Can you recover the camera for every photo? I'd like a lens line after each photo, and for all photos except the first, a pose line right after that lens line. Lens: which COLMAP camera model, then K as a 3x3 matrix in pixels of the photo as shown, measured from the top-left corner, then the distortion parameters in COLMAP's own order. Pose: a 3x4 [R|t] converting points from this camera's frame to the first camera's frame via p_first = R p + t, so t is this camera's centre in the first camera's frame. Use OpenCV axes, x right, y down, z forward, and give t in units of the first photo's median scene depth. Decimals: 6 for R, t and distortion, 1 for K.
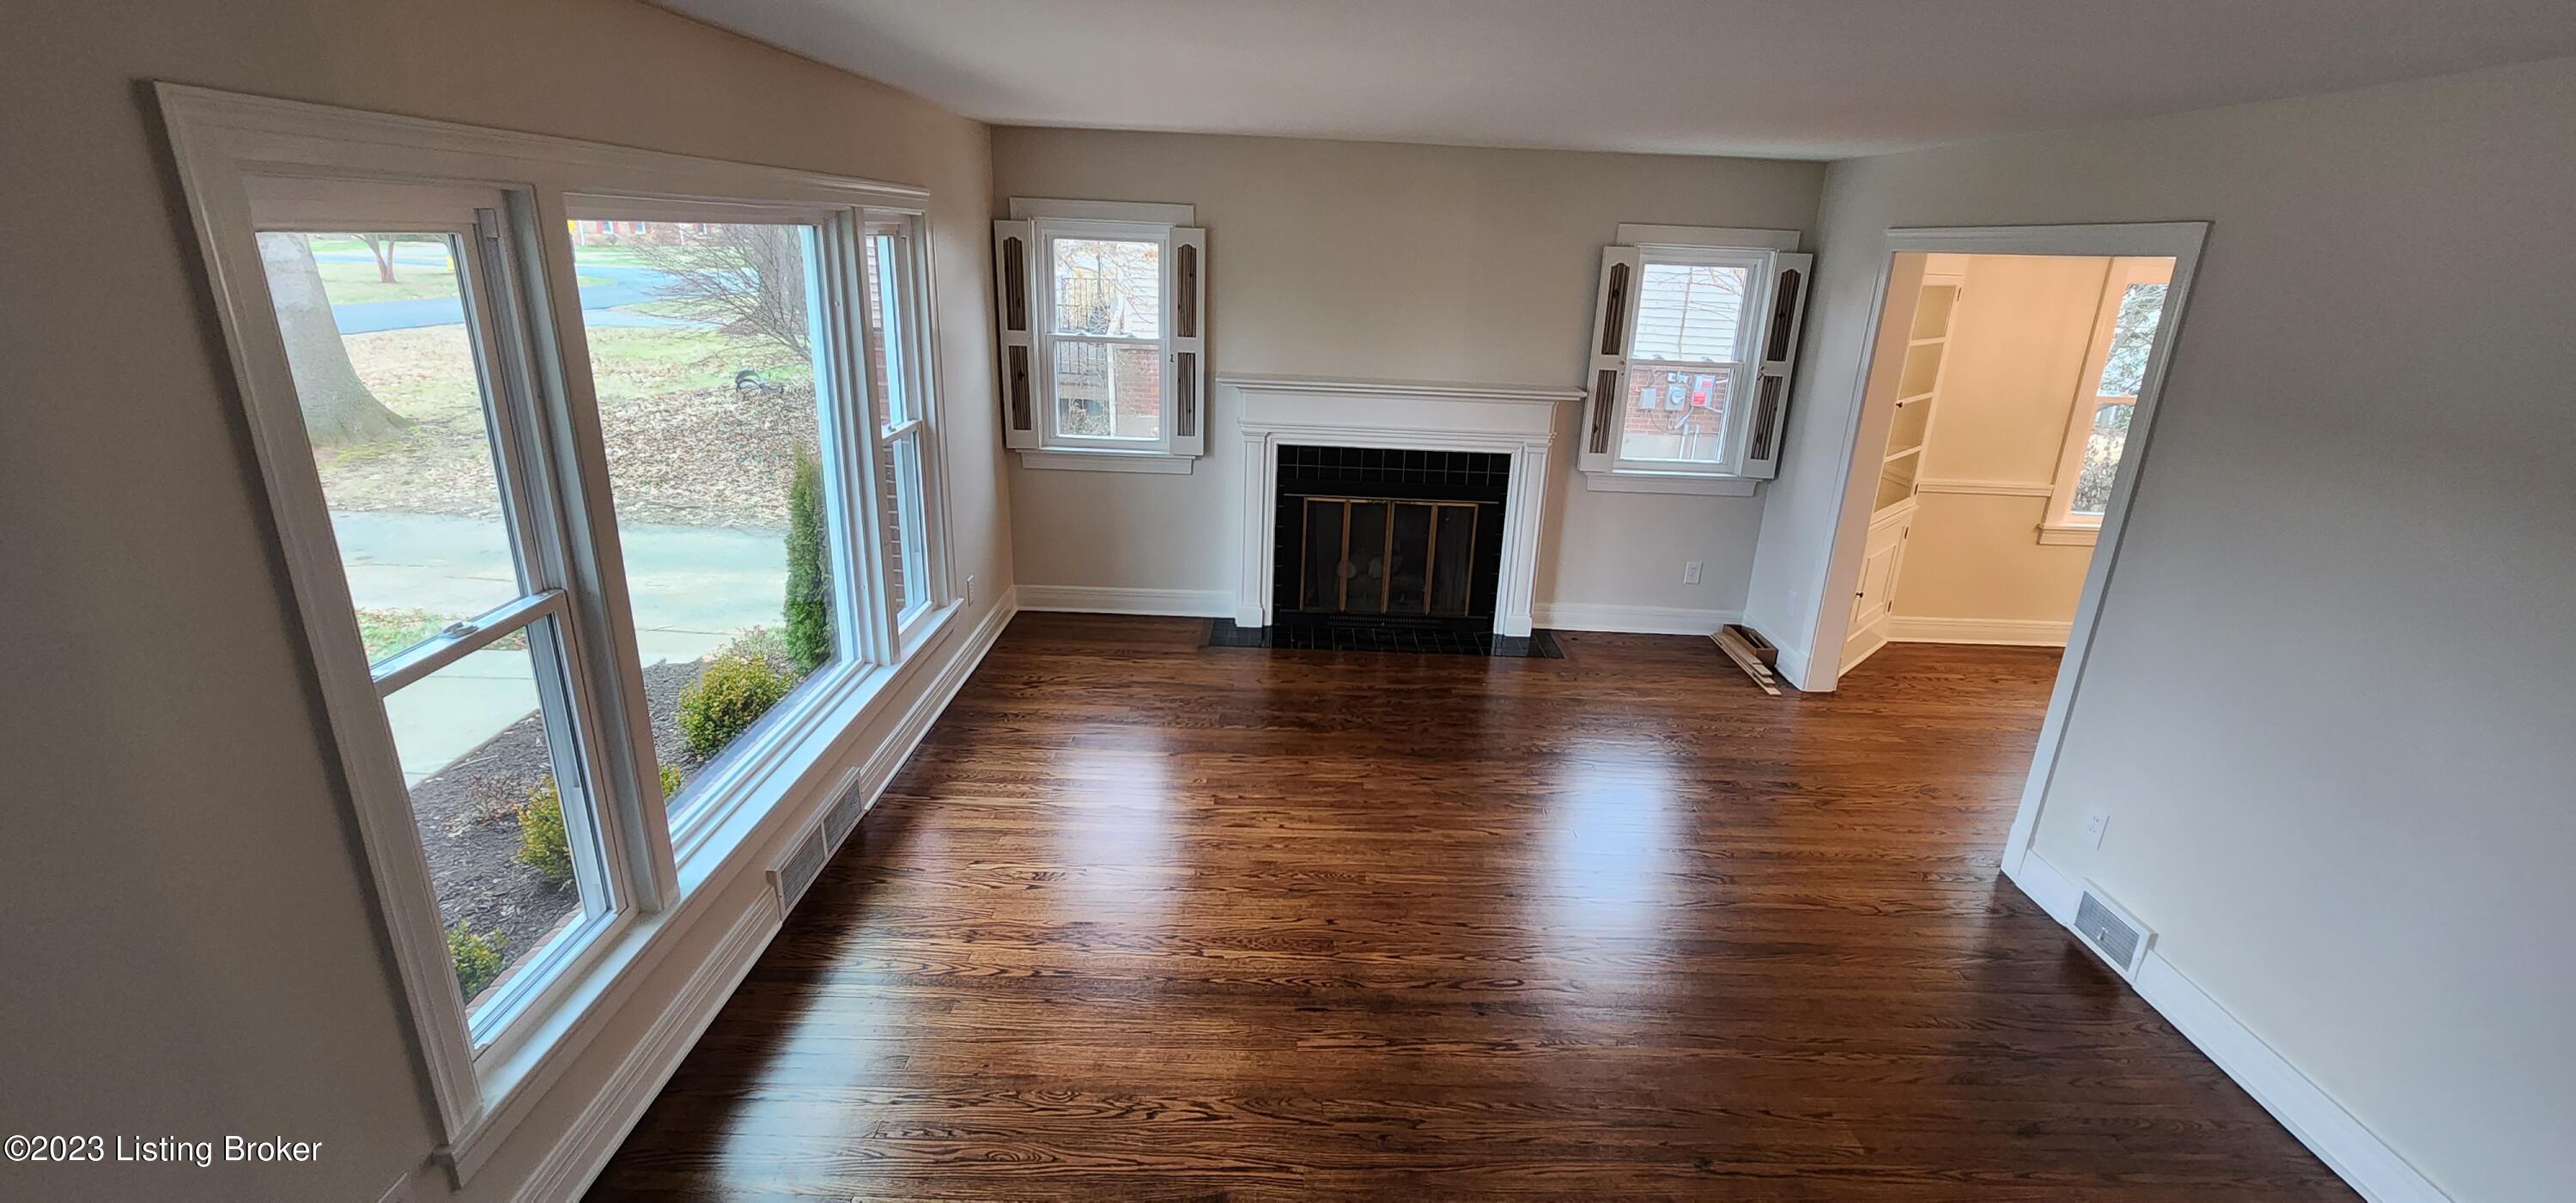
lens RADIAL K [[1047.3, 0, 1286.7], [0, 1047.3, 592.1], [0, 0, 1]] dist [-0.000784, -0.001360]
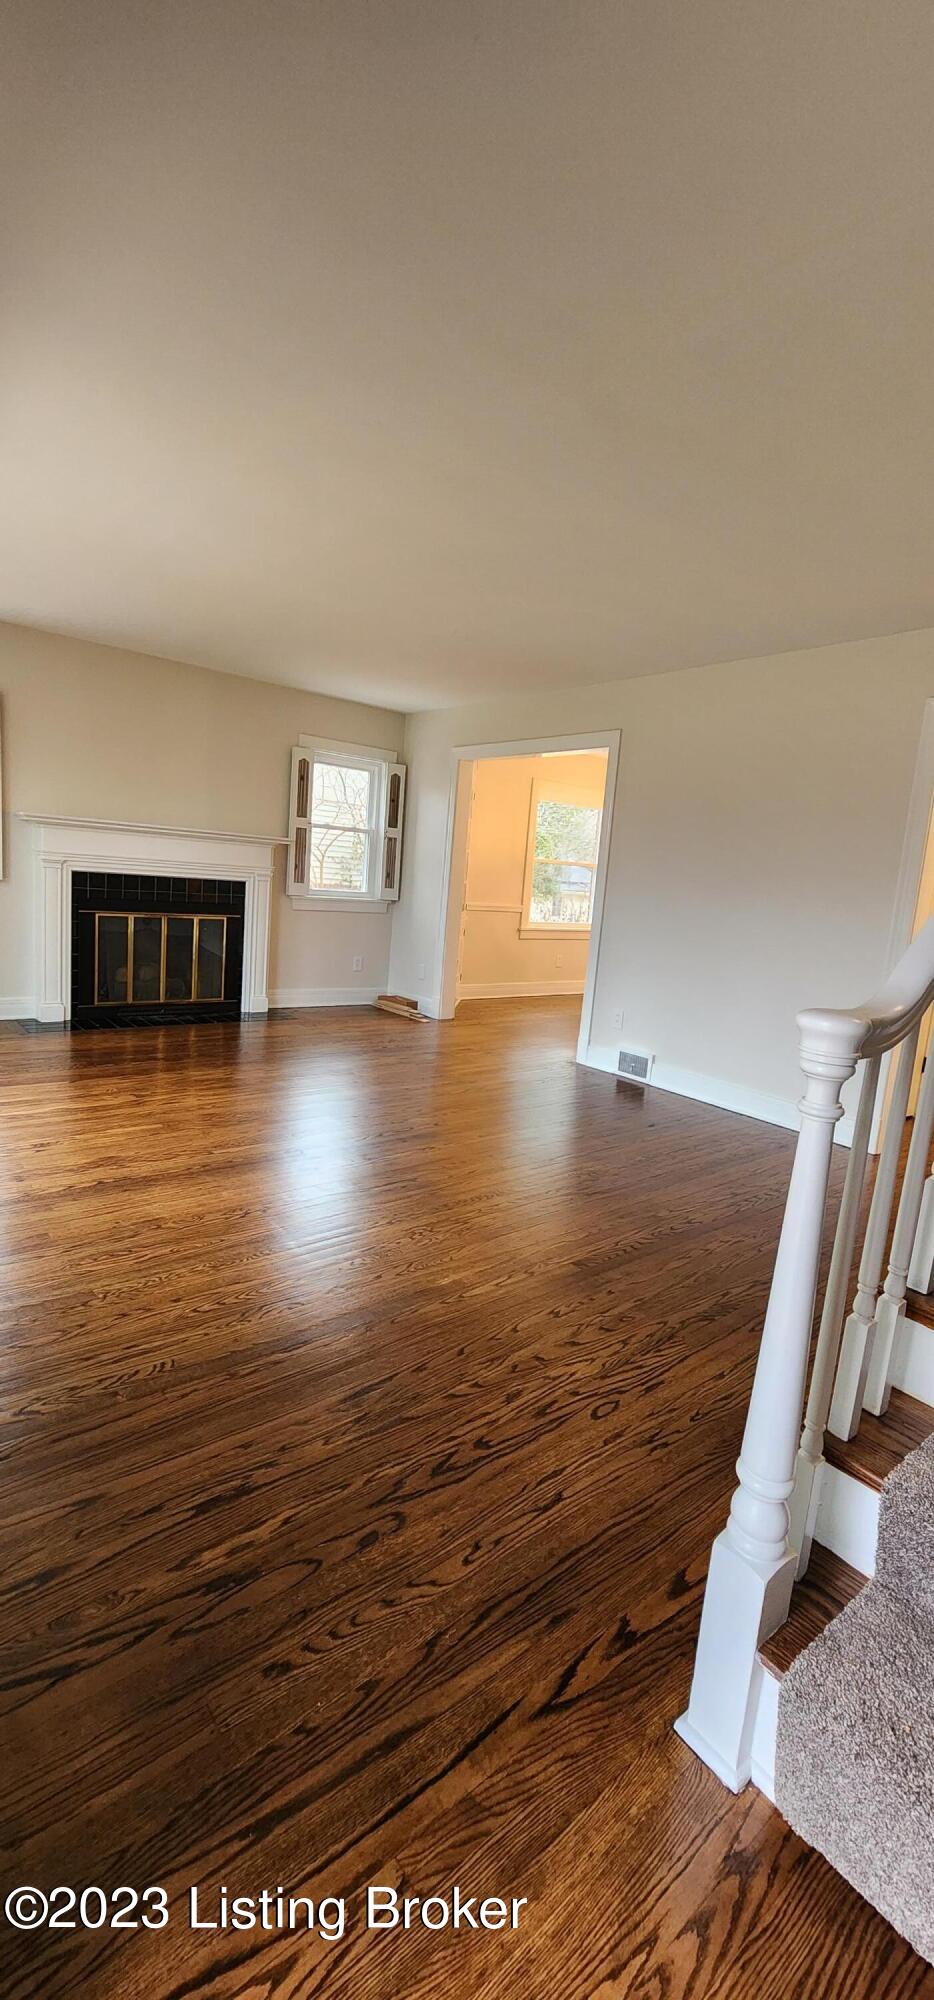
lens RADIAL K [[813.1, 0, 465.6], [0, 813.1, 1001.1], [0, 0, 1]] dist [-0.000784, -0.001360]
pose [[0.778682, -0.074933, 0.622928, -0.260567], [0.145965, 0.987237, -0.063706, 0.146442], [-0.610203, 0.140532, 0.779681, -0.032167]]
